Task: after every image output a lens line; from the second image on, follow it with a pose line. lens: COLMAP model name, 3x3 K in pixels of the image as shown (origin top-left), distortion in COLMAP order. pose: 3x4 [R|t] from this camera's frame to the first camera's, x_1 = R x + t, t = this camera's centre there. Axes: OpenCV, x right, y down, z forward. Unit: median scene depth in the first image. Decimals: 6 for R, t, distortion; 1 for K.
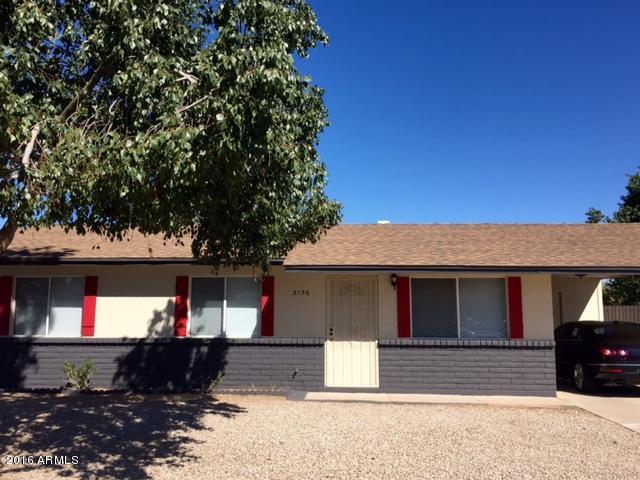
lens RADIAL K [[580.6, 0, 320.0], [0, 580.6, 240.0], [0, 0, 1]] dist [0.038868, -0.001077]
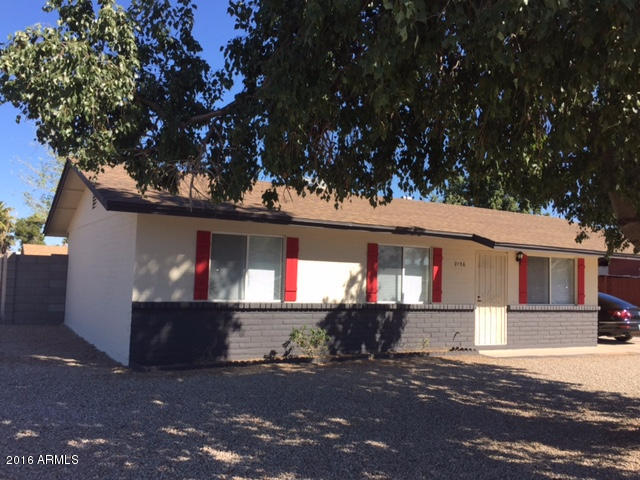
lens RADIAL K [[580.6, 0, 320.0], [0, 580.6, 240.0], [0, 0, 1]] dist [0.038868, -0.001077]
pose [[0.845844, 0.059129, 0.530143, -0.865431], [-0.092626, 0.995020, 0.036807, 0.027781], [-0.525327, -0.080238, 0.847109, 0.191046]]
